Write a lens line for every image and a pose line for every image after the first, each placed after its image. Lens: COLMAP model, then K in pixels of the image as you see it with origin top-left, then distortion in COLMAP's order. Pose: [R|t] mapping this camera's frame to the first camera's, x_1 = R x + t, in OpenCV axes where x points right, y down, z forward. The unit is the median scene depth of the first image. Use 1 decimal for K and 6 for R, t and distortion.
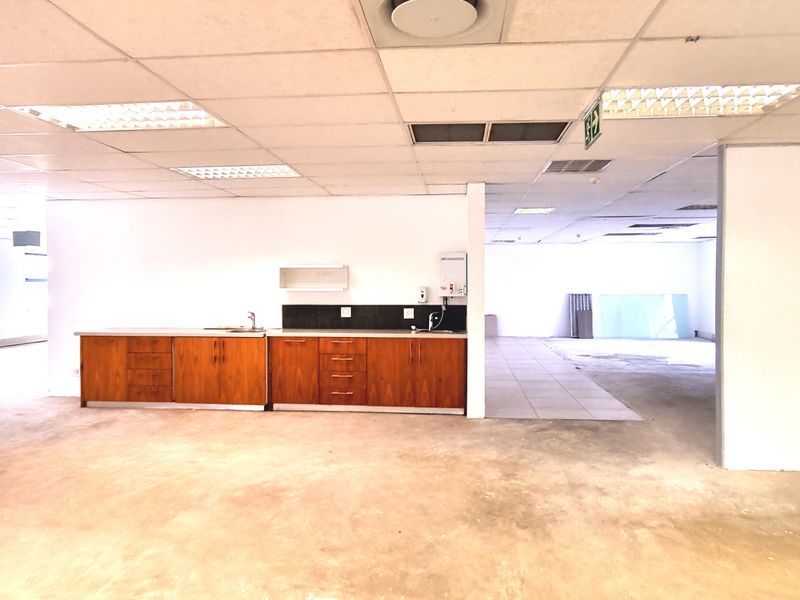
lens RADIAL K [[592.9, 0, 400.0], [0, 592.9, 300.0], [0, 0, 1]] dist [-0.002224, 0.003020]
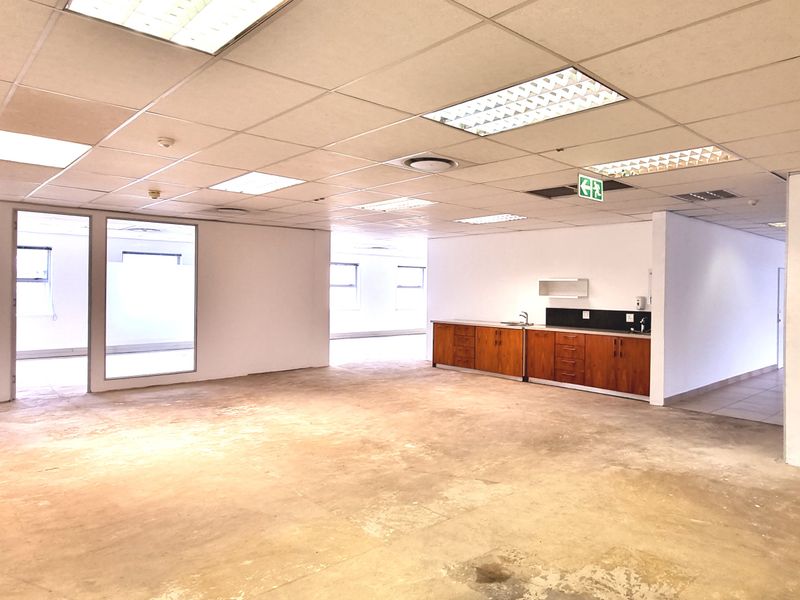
lens RADIAL K [[592.9, 0, 400.0], [0, 592.9, 300.0], [0, 0, 1]] dist [-0.002224, 0.003020]
pose [[0.699359, 0.022753, -0.714409, 0.570556], [-0.034088, 0.999418, -0.001540, 0.003888], [0.713958, 0.025430, 0.699727, -0.207738]]
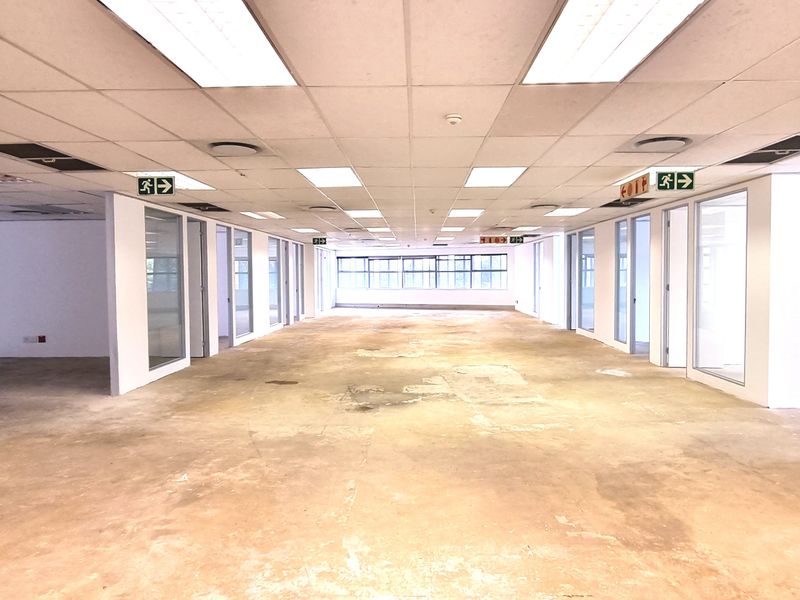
lens RADIAL K [[592.9, 0, 400.0], [0, 592.9, 300.0], [0, 0, 1]] dist [-0.002224, 0.003020]
pose [[-0.084170, -0.054019, 0.994986, -0.844274], [0.038729, 0.997598, 0.057437, -0.042637], [-0.995698, 0.043369, -0.081876, 0.210508]]
